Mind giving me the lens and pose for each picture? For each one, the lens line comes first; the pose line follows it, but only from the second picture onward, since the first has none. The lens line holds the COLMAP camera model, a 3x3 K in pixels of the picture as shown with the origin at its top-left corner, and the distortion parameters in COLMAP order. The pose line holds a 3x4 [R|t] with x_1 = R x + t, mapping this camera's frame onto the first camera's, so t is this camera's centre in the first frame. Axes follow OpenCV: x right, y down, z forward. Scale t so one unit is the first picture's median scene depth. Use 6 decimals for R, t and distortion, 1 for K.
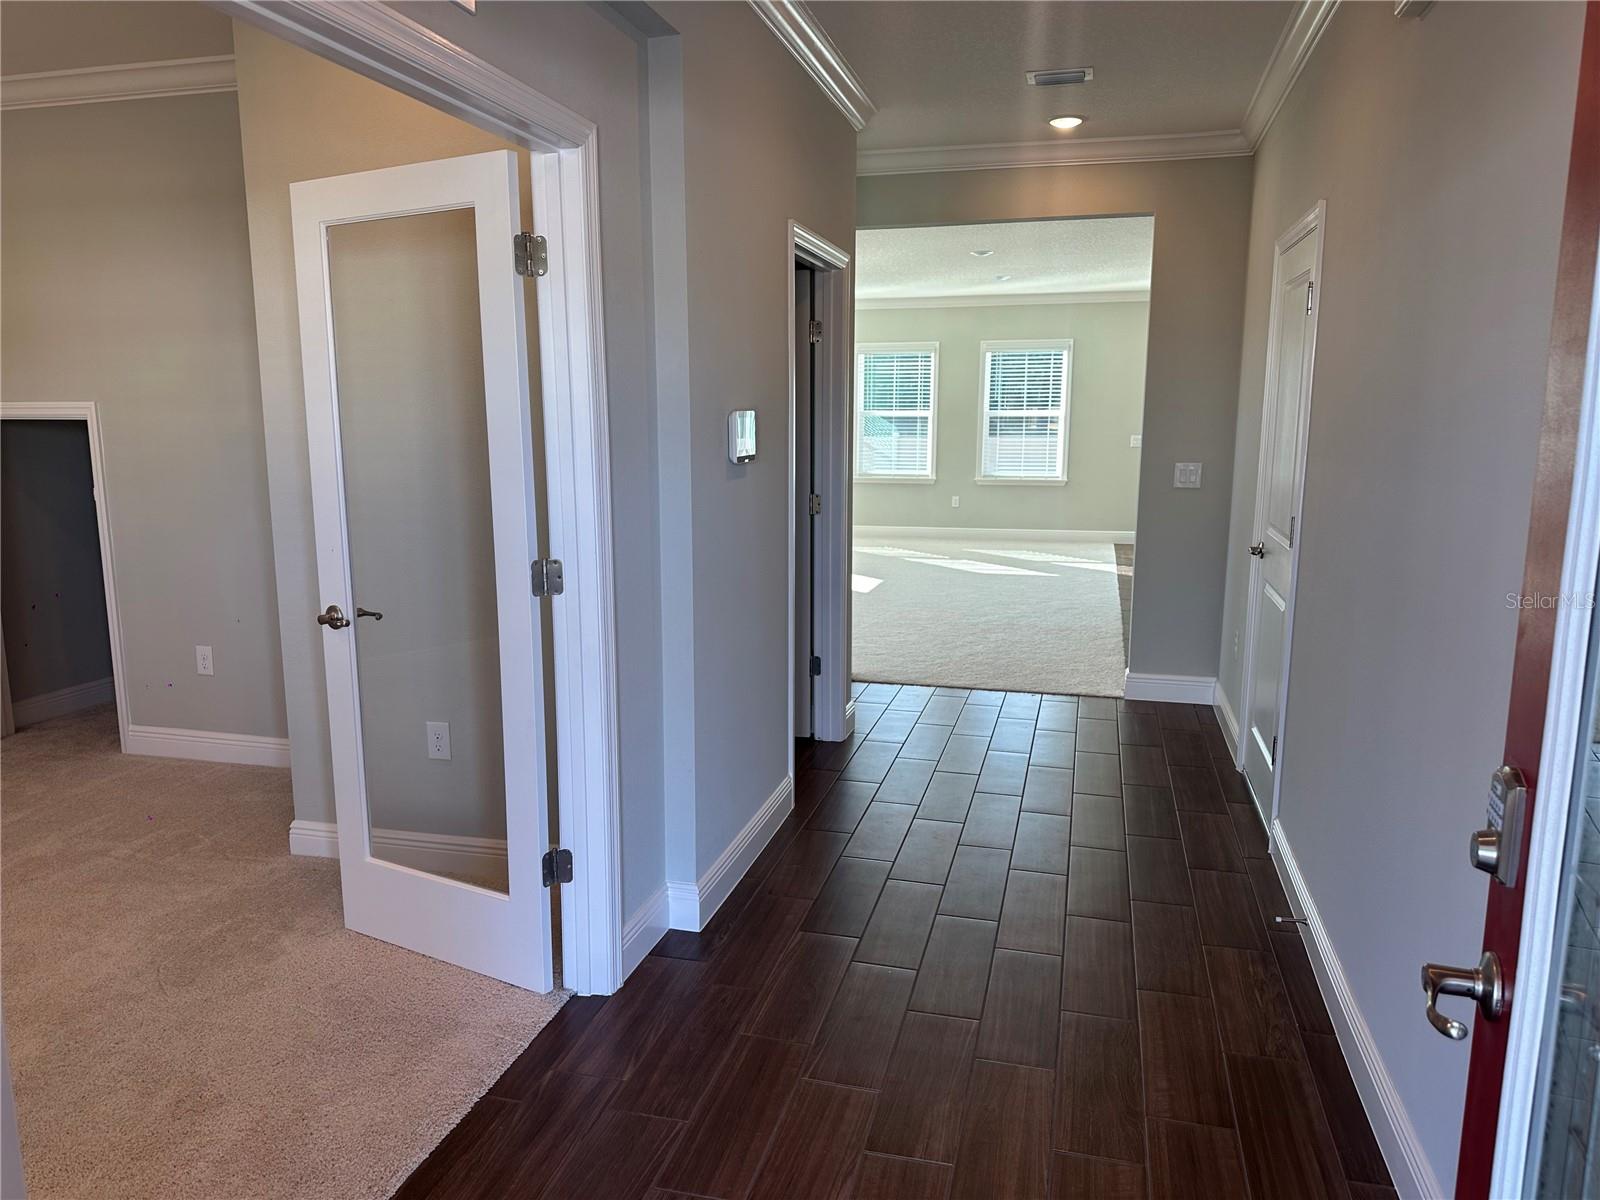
lens RADIAL K [[1111.6, 0, 800.0], [0, 1111.6, 600.0], [0, 0, 1]] dist [0.087628, -0.003782]
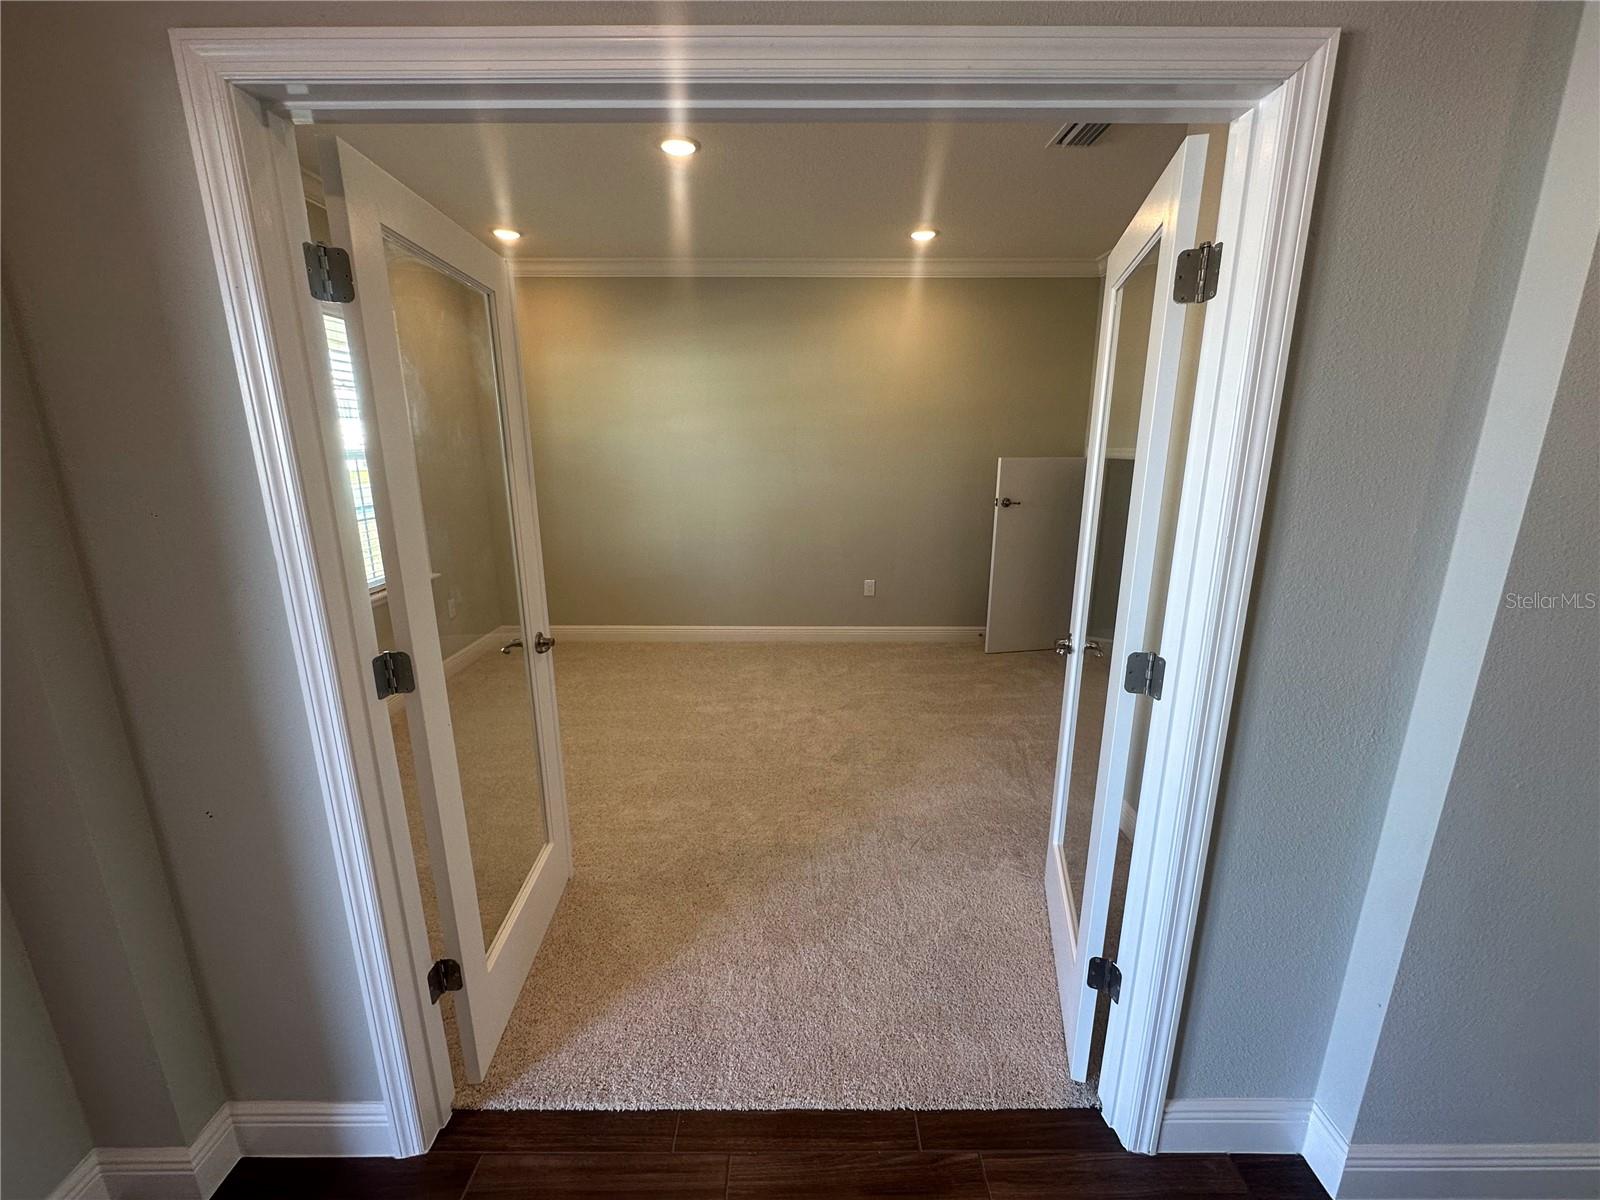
lens RADIAL K [[650.5, 0, 800.0], [0, 650.5, 600.0], [0, 0, 1]] dist [0.000332, -0.000111]
pose [[0.264118, 0.234050, -0.935662, 0.154567], [-0.160491, 0.967250, 0.196648, -0.135091], [0.951044, 0.098227, 0.293031, 0.640176]]
